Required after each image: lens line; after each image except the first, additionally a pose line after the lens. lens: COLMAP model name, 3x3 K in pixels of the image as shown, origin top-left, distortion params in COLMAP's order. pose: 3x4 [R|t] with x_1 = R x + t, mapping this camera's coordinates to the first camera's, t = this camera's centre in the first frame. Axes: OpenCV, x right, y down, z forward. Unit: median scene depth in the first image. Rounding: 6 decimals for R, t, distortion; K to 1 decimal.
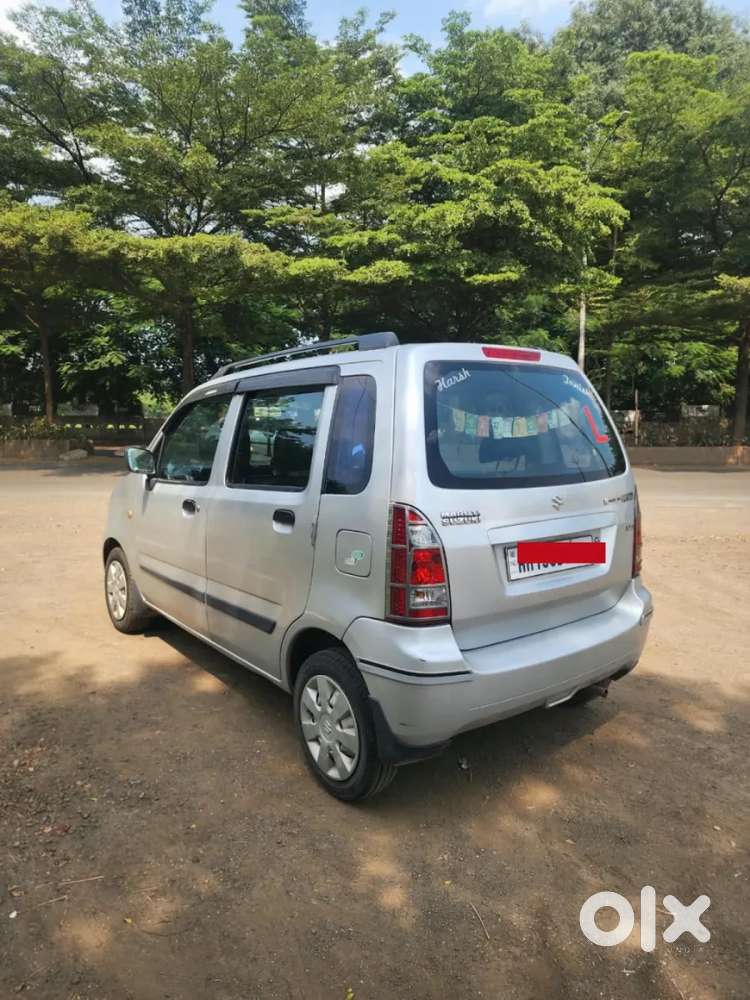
lens RADIAL K [[662.1, 0, 375.0], [0, 662.1, 500.0], [0, 0, 1]] dist [0.069875, -0.060320]
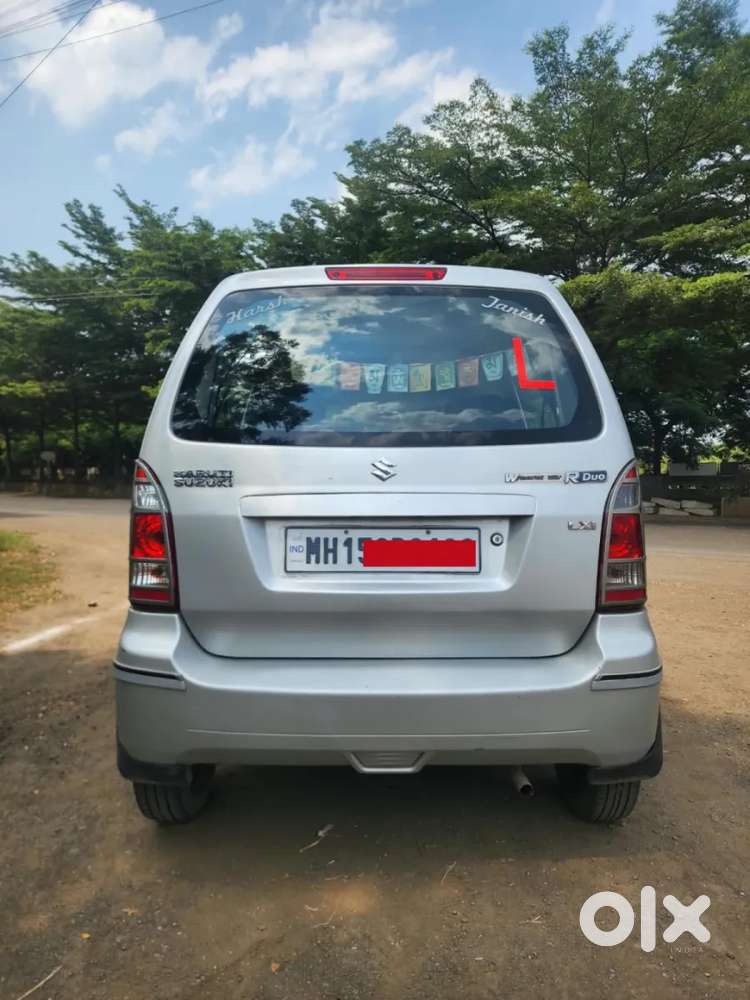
lens RADIAL K [[671.7, 0, 381.1], [0, 671.7, 510.3], [0, 0, 1]] dist [0.070313, -0.062871]
pose [[0.787732, 0.017662, -0.615765, 0.497049], [-0.064448, 0.996466, -0.053865, 0.059519], [0.612637, 0.082116, 0.786087, 0.326768]]
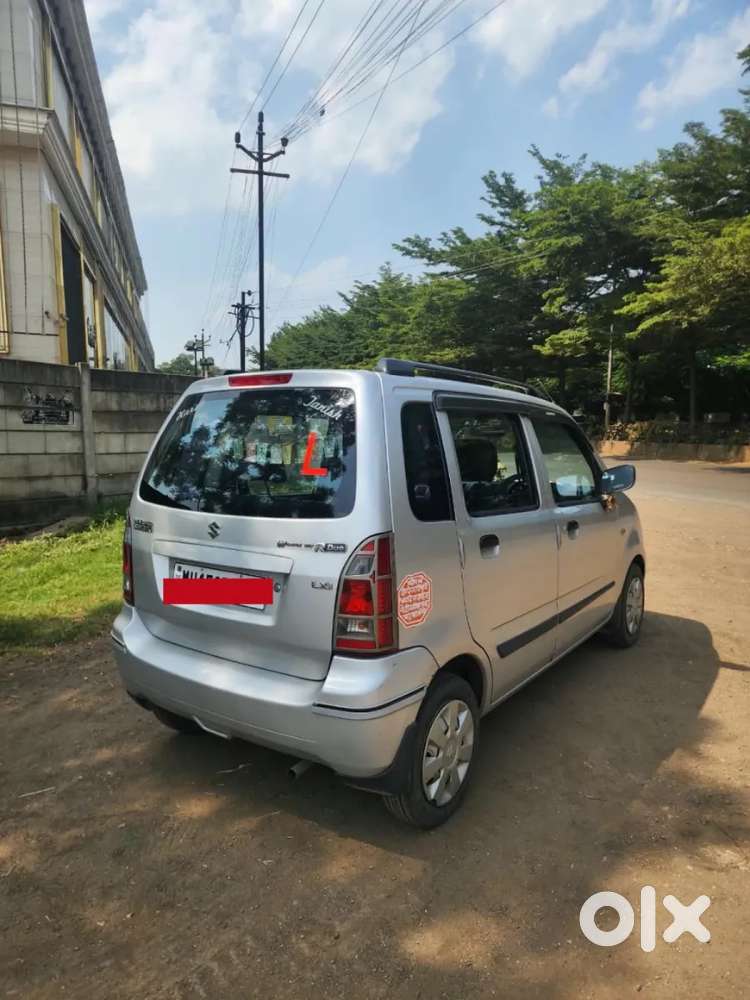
lens RADIAL K [[671.7, 0, 381.1], [0, 671.7, 510.3], [0, 0, 1]] dist [0.070313, -0.062871]
pose [[0.276754, 0.106975, -0.954968, 0.927271], [-0.101963, 0.991443, 0.081512, -0.094963], [0.955516, 0.074813, 0.285293, 0.677122]]
